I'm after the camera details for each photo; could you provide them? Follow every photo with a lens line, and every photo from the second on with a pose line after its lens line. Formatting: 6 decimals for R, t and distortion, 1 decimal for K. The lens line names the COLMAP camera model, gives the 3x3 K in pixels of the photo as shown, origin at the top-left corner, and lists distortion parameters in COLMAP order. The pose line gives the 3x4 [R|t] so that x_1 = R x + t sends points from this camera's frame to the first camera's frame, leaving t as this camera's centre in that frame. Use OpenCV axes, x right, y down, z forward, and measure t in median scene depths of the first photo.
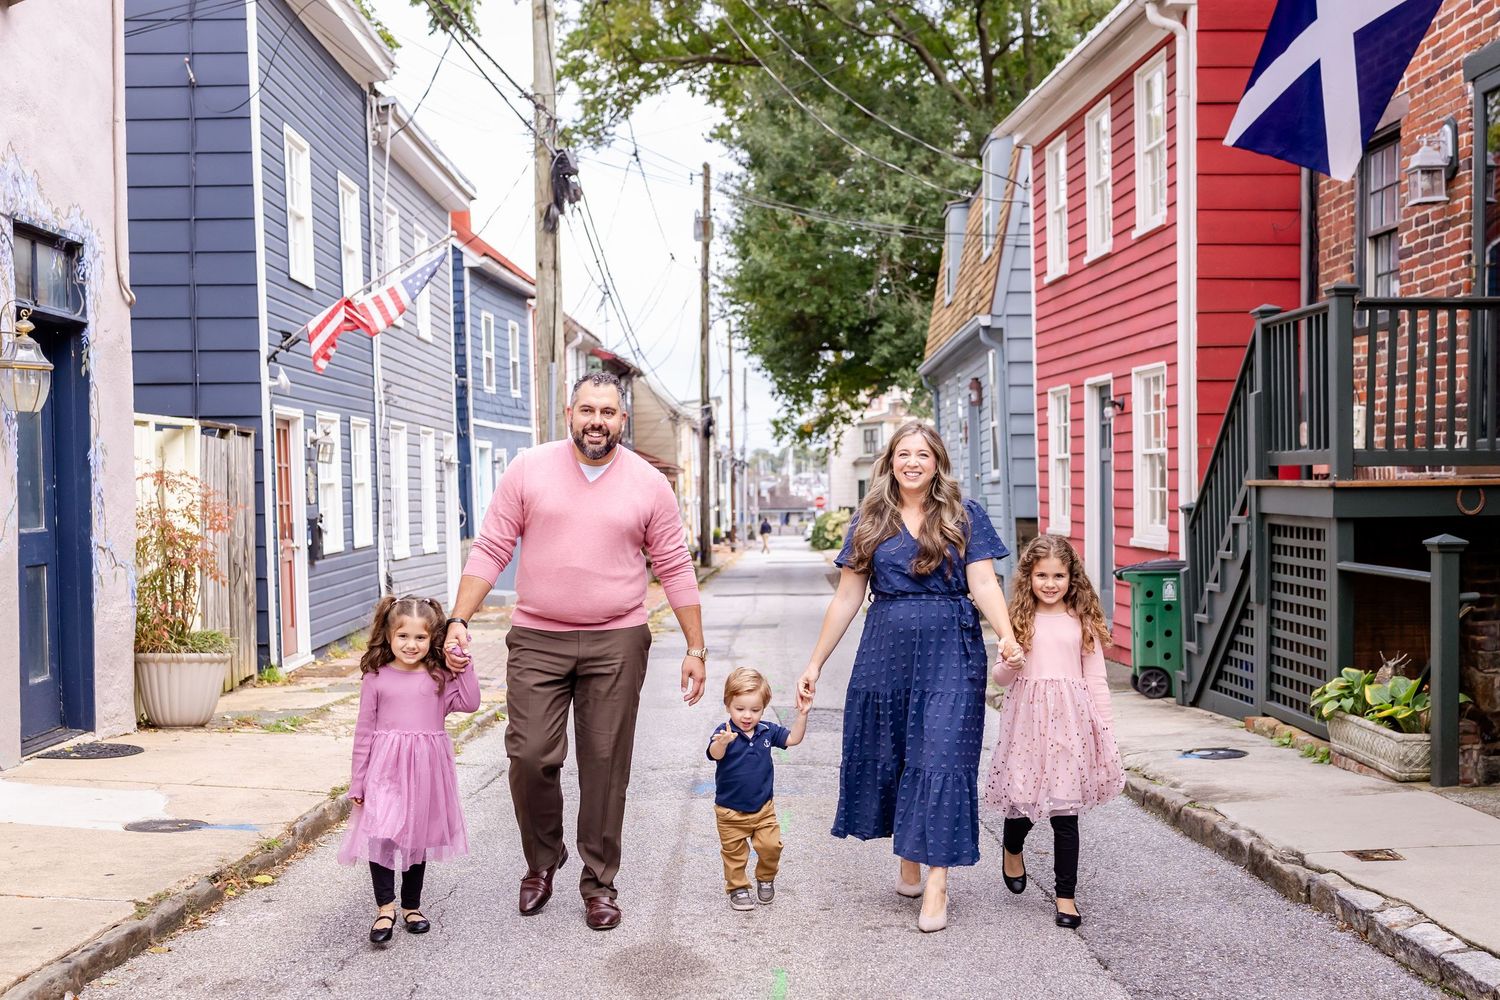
lens RADIAL K [[1747.9, 0, 715.2], [0, 1747.9, 595.5], [0, 0, 1]] dist [-0.005394, -0.012272]
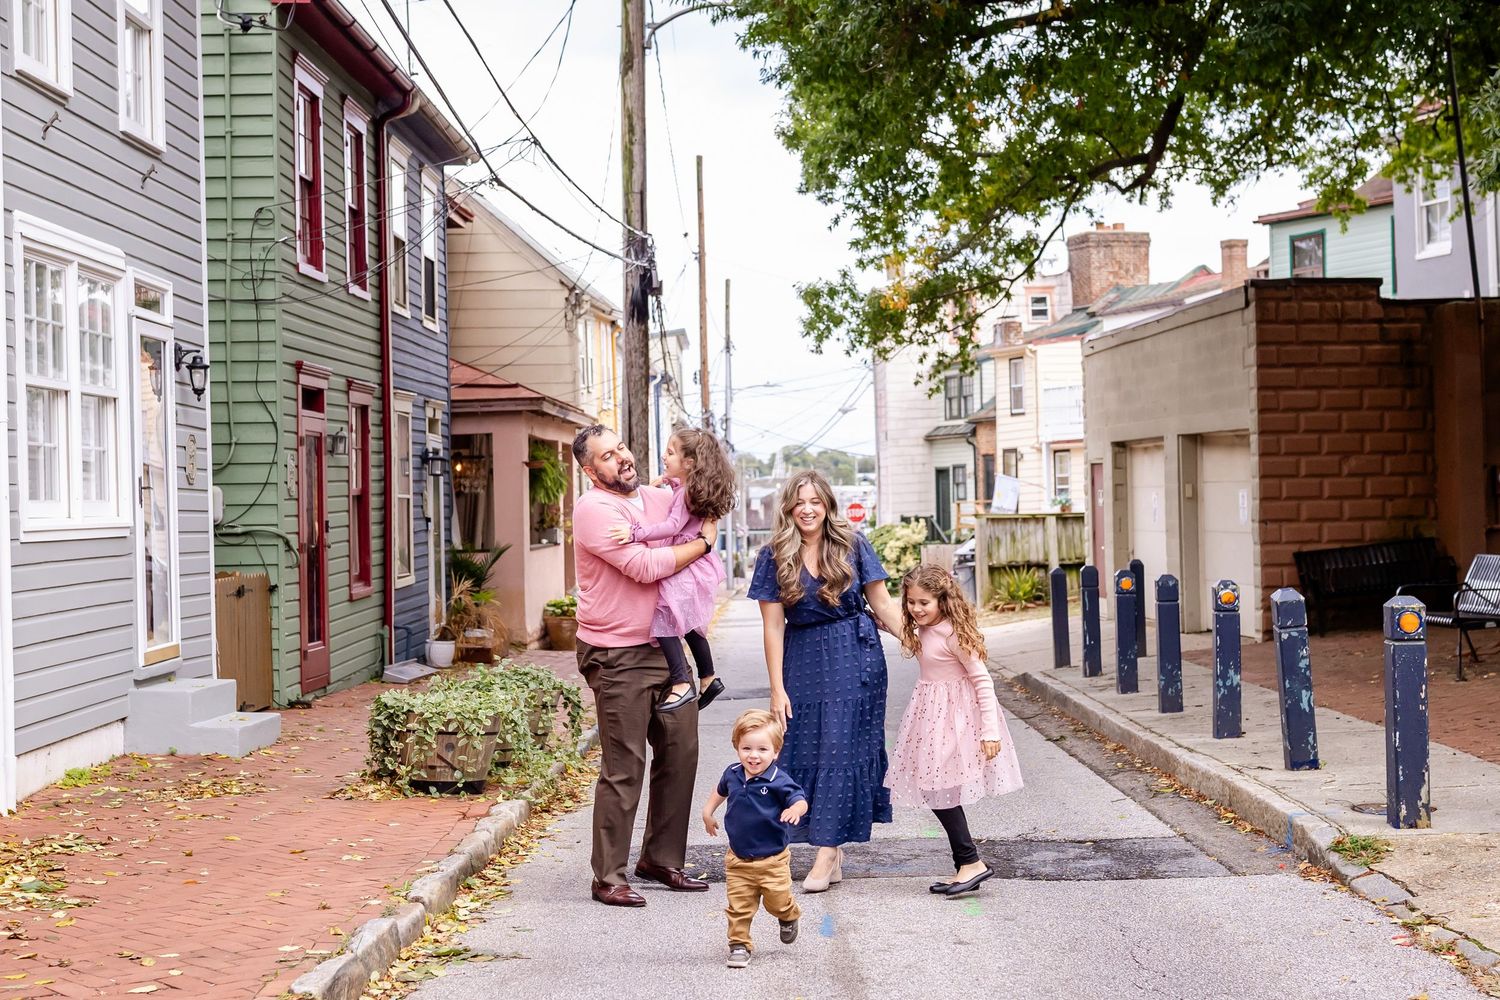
lens RADIAL K [[1547.0, 0, 753.0], [0, 1547.0, 521.2], [0, 0, 1]] dist [0.008702, -0.012357]
pose [[0.999175, -0.009692, 0.039446, 0.013246], [0.012186, 0.997908, -0.063497, -0.051509], [-0.038748, 0.063926, 0.997202, 1.390934]]
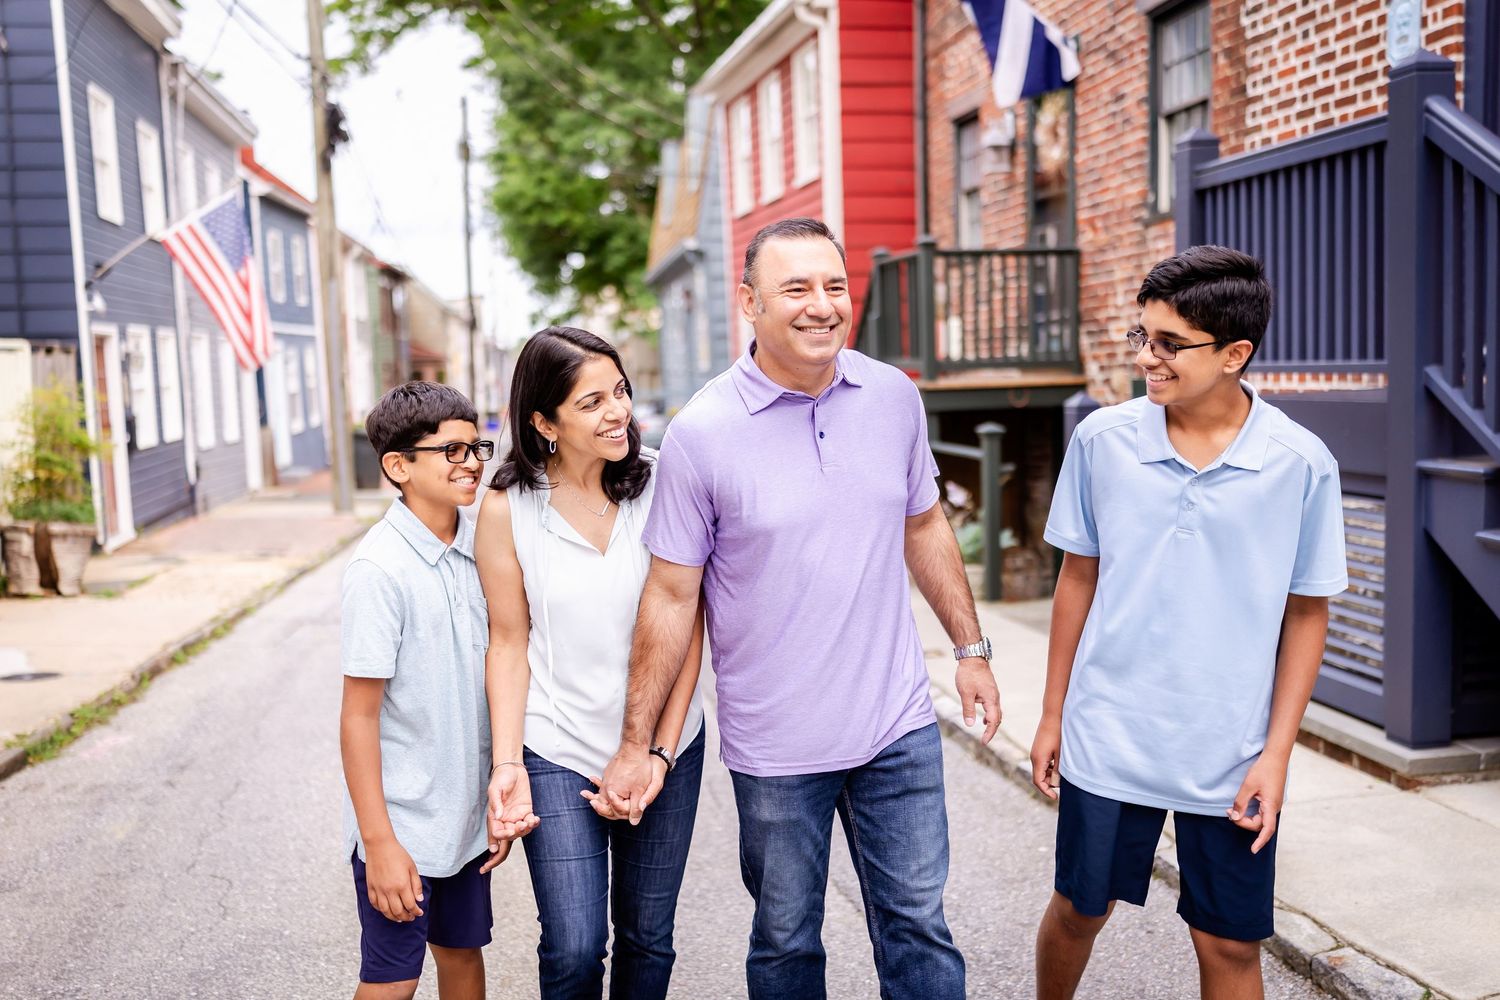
lens RADIAL K [[1547.0, 0, 753.0], [0, 1547.0, 521.2], [0, 0, 1]] dist [0.008702, -0.012357]
pose [[0.986047, -0.032299, 0.163302, 0.014455], [0.025253, 0.998666, 0.045042, -0.010668], [-0.164539, -0.040289, 0.985547, -0.111329]]
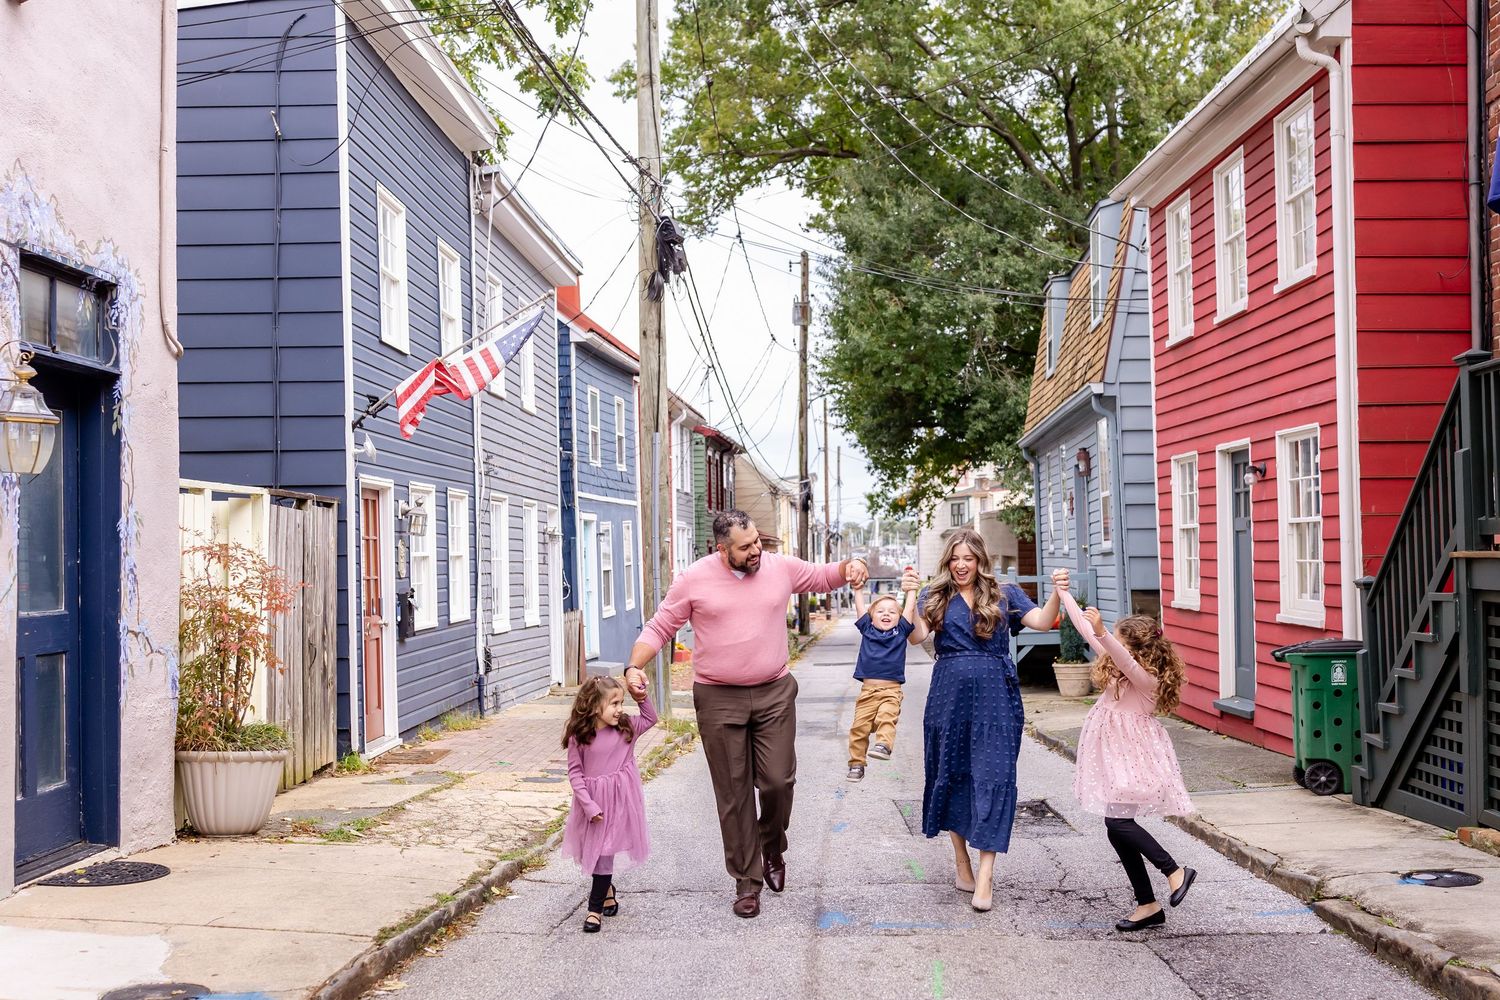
lens RADIAL K [[1547.0, 0, 753.0], [0, 1547.0, 521.2], [0, 0, 1]] dist [0.008702, -0.012357]
pose [[0.999473, -0.002893, -0.032326, -0.012675], [0.000126, 0.996359, -0.085259, -0.011378], [0.032455, 0.085210, 0.995834, 0.163720]]
